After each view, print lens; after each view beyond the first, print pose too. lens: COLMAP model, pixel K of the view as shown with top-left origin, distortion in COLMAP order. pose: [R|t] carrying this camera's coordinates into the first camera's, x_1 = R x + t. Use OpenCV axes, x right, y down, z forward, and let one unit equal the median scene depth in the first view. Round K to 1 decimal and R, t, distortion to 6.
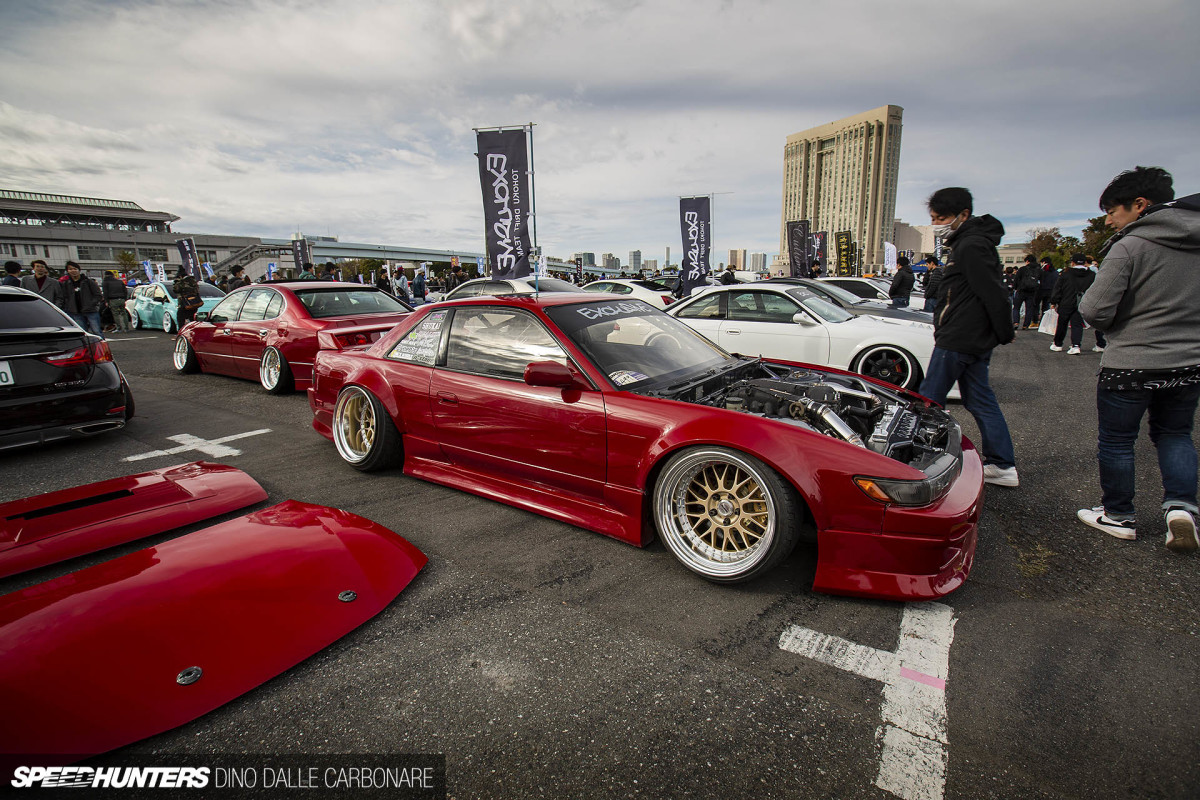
lens RADIAL K [[558.7, 0, 595.0], [0, 558.7, 377.2], [0, 0, 1]] dist [-0.035515, 0.010390]
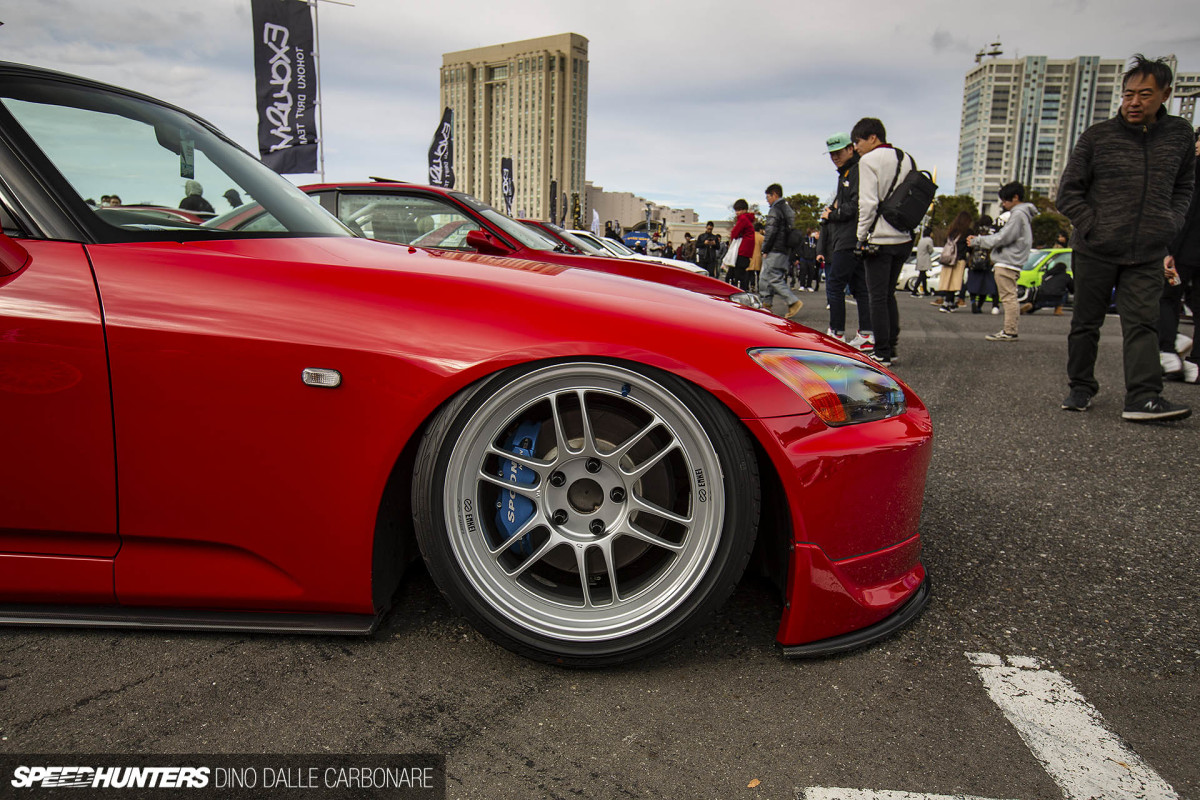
lens RADIAL K [[821.7, 0, 597.6], [0, 821.7, 377.6], [0, 0, 1]] dist [0.005630, 0.031593]
pose [[0.874624, -0.041486, 0.483024, -0.017265], [0.054617, 0.998421, -0.013144, 0.008379], [-0.481716, 0.037877, 0.875509, -0.015204]]
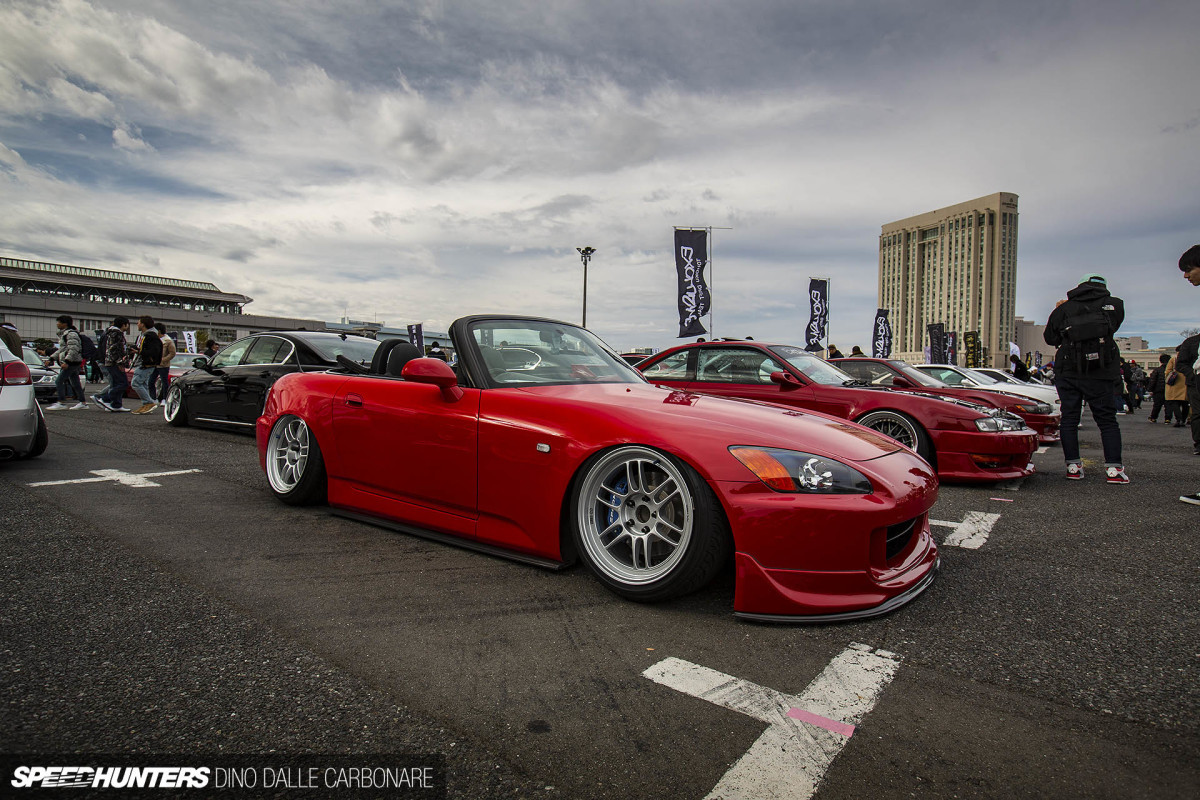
lens RADIAL K [[638.8, 0, 604.0], [0, 638.8, 388.6], [0, 0, 1]] dist [-0.014877, 0.006587]
pose [[0.995699, 0.027575, -0.088451, -0.010564], [-0.041142, 0.986988, -0.155443, 0.009381], [0.083014, 0.158414, 0.983877, -0.024418]]
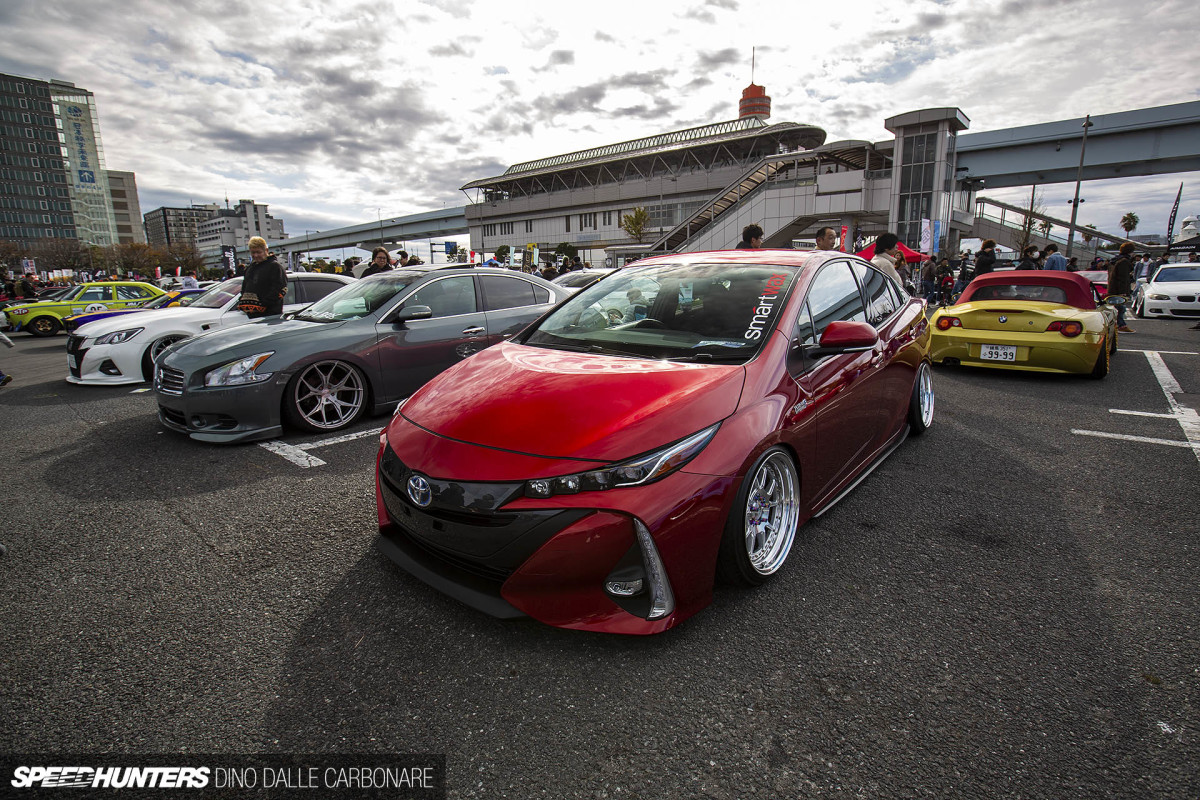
lens RADIAL K [[569.1, 0, 610.0], [0, 569.1, 397.4], [0, 0, 1]] dist [-0.035963, 0.004437]
pose [[-0.156676, 0.229895, -0.960521, -0.101063], [-0.150861, 0.955549, 0.253313, -0.088225], [0.976060, 0.184593, -0.115029, 0.505630]]
